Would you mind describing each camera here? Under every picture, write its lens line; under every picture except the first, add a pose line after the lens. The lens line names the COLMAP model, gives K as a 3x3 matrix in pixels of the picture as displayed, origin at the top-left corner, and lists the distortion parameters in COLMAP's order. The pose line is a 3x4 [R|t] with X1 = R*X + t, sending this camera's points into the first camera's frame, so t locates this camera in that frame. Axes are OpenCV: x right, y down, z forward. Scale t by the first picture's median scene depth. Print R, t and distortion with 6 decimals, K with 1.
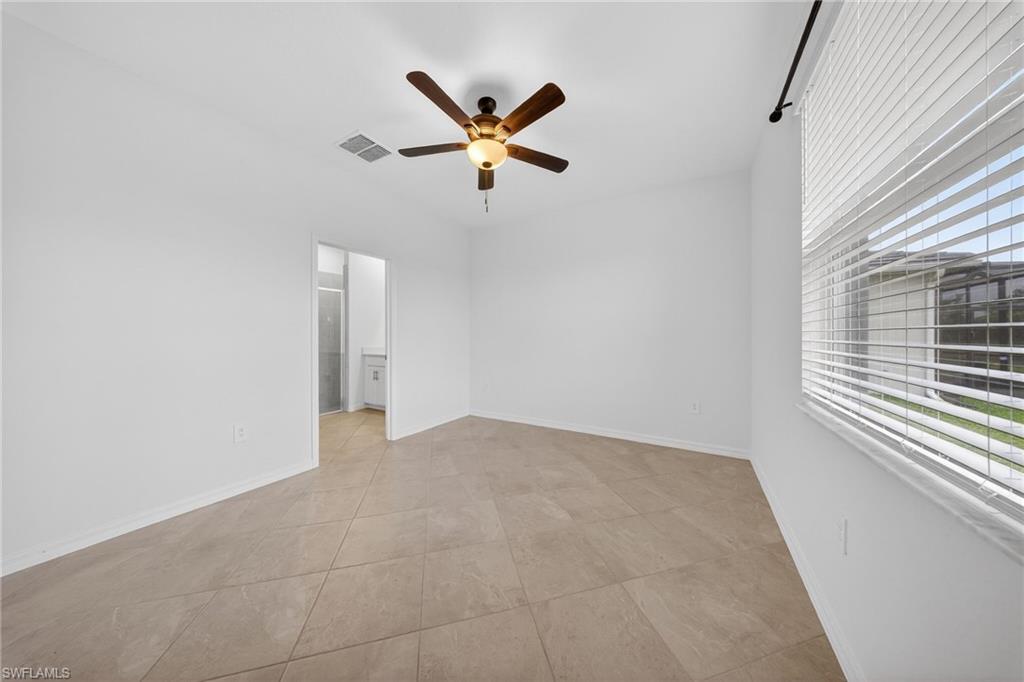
lens RADIAL K [[301.3, 0, 516.6], [0, 301.3, 336.2], [0, 0, 1]] dist [0.001708, 0.000020]
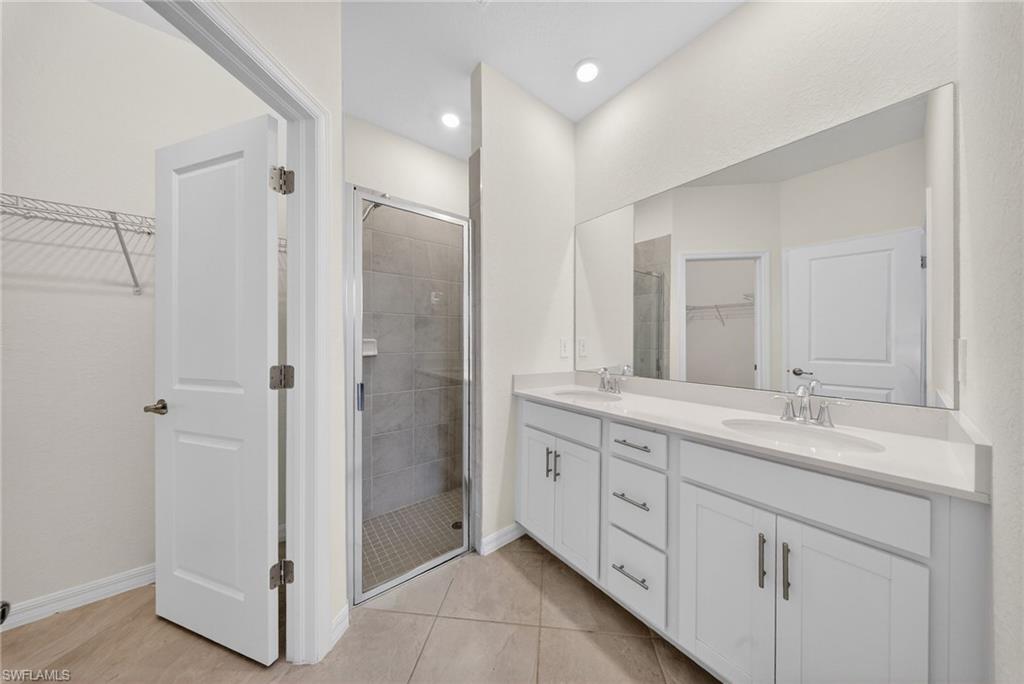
lens RADIAL K [[301.3, 0, 512.5], [0, 301.3, 337.5], [0, 0, 1]] dist [0.001708, 0.000020]
pose [[0.929891, 0.009023, -0.367725, -0.350098], [-0.004814, 0.999912, 0.012361, -0.013189], [0.367804, -0.009724, 0.929853, 0.608450]]
